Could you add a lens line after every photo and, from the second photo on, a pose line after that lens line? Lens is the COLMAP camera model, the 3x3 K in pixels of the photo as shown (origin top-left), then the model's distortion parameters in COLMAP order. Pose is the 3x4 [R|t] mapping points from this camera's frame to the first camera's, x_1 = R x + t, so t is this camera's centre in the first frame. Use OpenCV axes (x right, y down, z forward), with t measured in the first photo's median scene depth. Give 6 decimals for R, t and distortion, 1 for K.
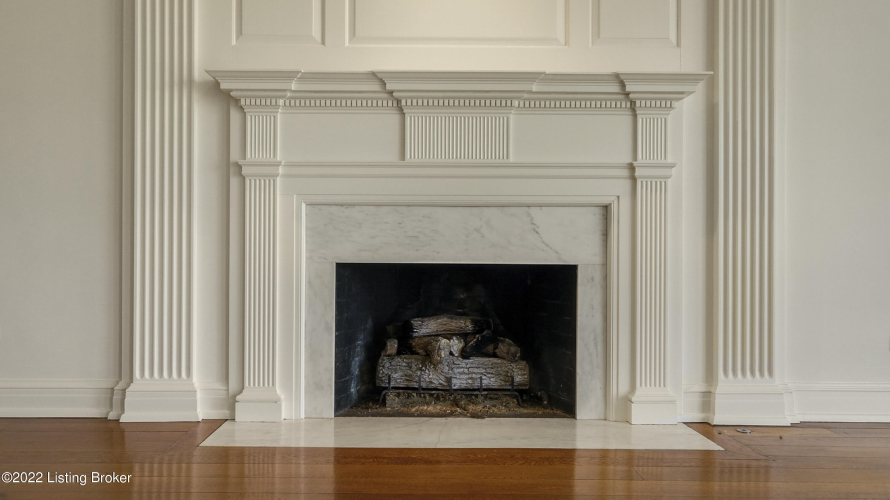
lens RADIAL K [[686.4, 0, 445.0], [0, 686.4, 250.0], [0, 0, 1]] dist [-0.004289, -0.001731]
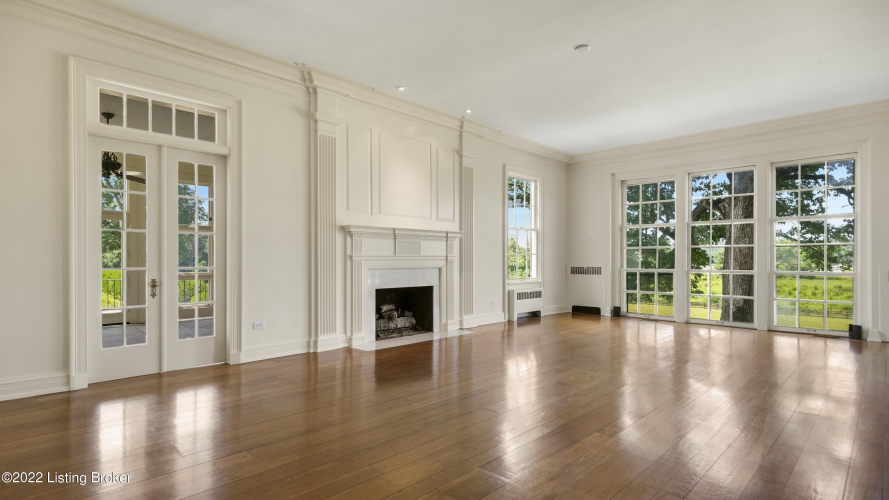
lens RADIAL K [[464.5, 0, 444.5], [0, 464.5, 250.0], [0, 0, 1]] dist [-0.000678, -0.000076]
pose [[0.690119, 0.009222, 0.723637, -1.423166], [0.002259, 0.999886, -0.014897, -0.120819], [-0.723692, 0.011915, 0.690020, -0.612530]]
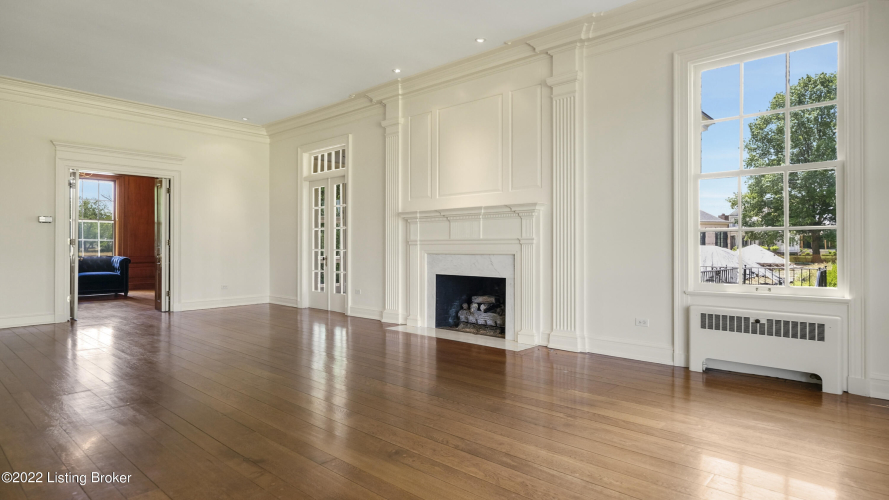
lens RADIAL K [[464.5, 0, 444.5], [0, 464.5, 250.0], [0, 0, 1]] dist [-0.000678, -0.000076]
pose [[0.756351, -0.003121, -0.654159, 1.147566], [0.005120, 0.999986, 0.001150, -0.085034], [0.654147, -0.004219, 0.756356, -0.441509]]
